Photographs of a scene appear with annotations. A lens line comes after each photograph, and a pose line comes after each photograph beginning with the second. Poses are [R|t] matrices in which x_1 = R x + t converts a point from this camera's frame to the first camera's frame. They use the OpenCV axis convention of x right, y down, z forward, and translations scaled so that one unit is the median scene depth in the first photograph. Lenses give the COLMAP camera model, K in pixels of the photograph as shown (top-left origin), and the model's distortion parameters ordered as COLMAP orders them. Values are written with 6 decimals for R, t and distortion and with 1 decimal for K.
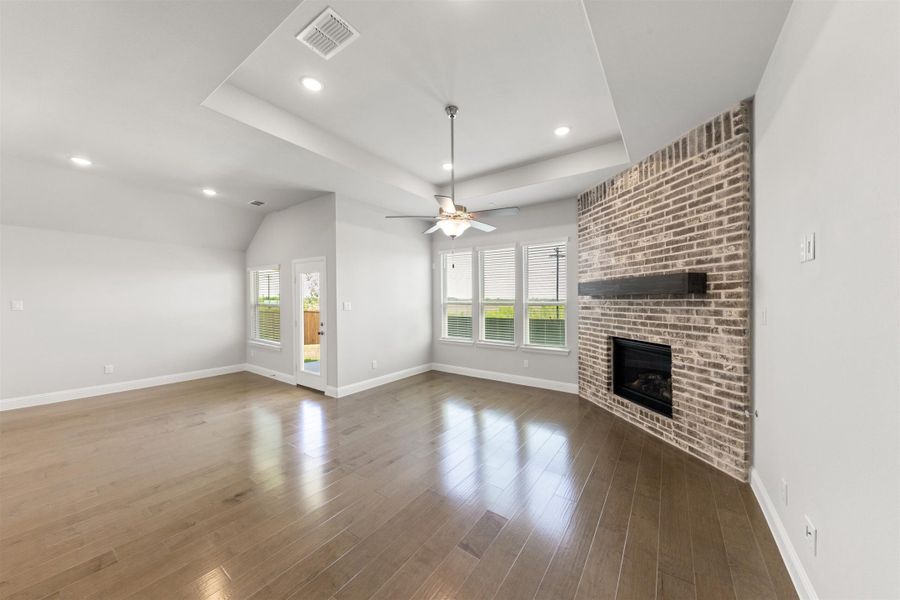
lens RADIAL K [[309.7, 0, 448.9], [0, 309.7, 304.4], [0, 0, 1]] dist [0.001337, 0.000060]
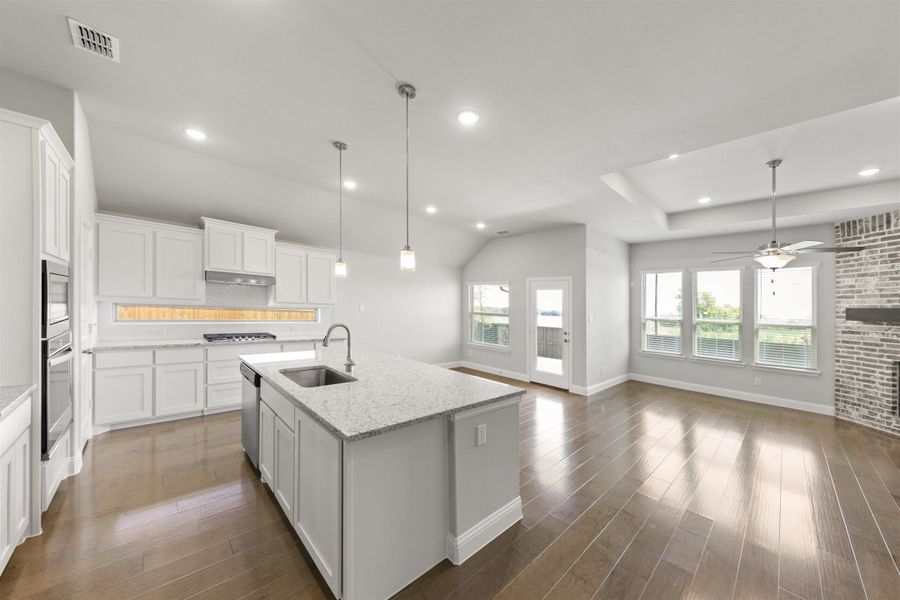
lens RADIAL K [[315.1, 0, 436.5], [0, 315.1, 308.3], [0, 0, 1]] dist [-0.000019, -0.000193]
pose [[0.975910, 0.041360, -0.214219, -0.749393], [-0.044924, 0.998921, -0.011794, 0.006145], [0.213500, 0.021133, 0.976714, -0.350955]]
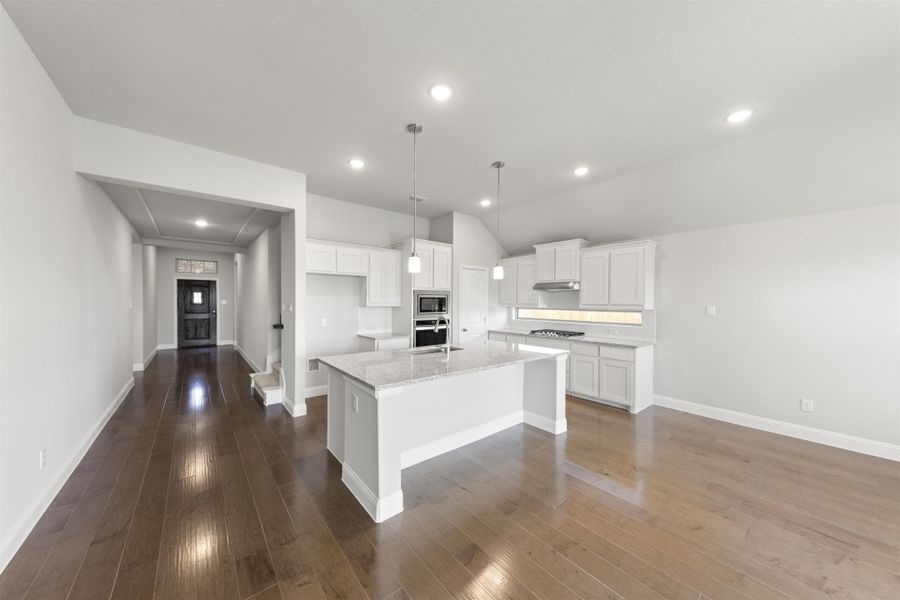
lens RADIAL K [[309.7, 0, 448.9], [0, 309.7, 304.4], [0, 0, 1]] dist [0.001337, 0.000060]
pose [[-0.260527, 0.006882, -0.965442, -0.264443], [-0.022258, 0.999666, 0.013133, -0.010305], [0.965210, 0.024910, -0.260287, 0.485932]]
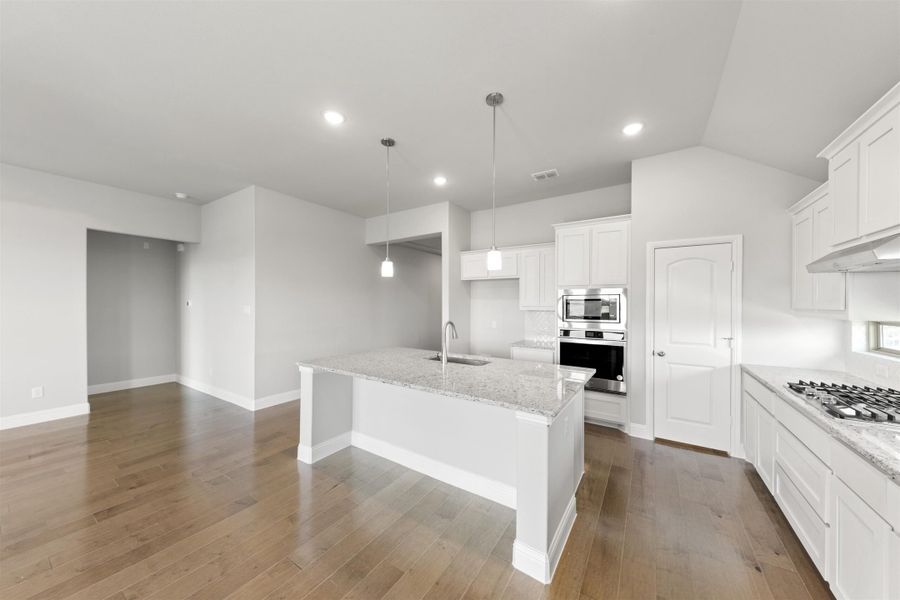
lens RADIAL K [[309.7, 0, 448.9], [0, 309.7, 304.4], [0, 0, 1]] dist [0.001337, 0.000060]
pose [[-0.999308, -0.004110, -0.036974, -1.037733], [-0.004723, 0.999853, 0.016505, -0.018229], [0.036901, 0.016668, -0.999180, 0.973960]]
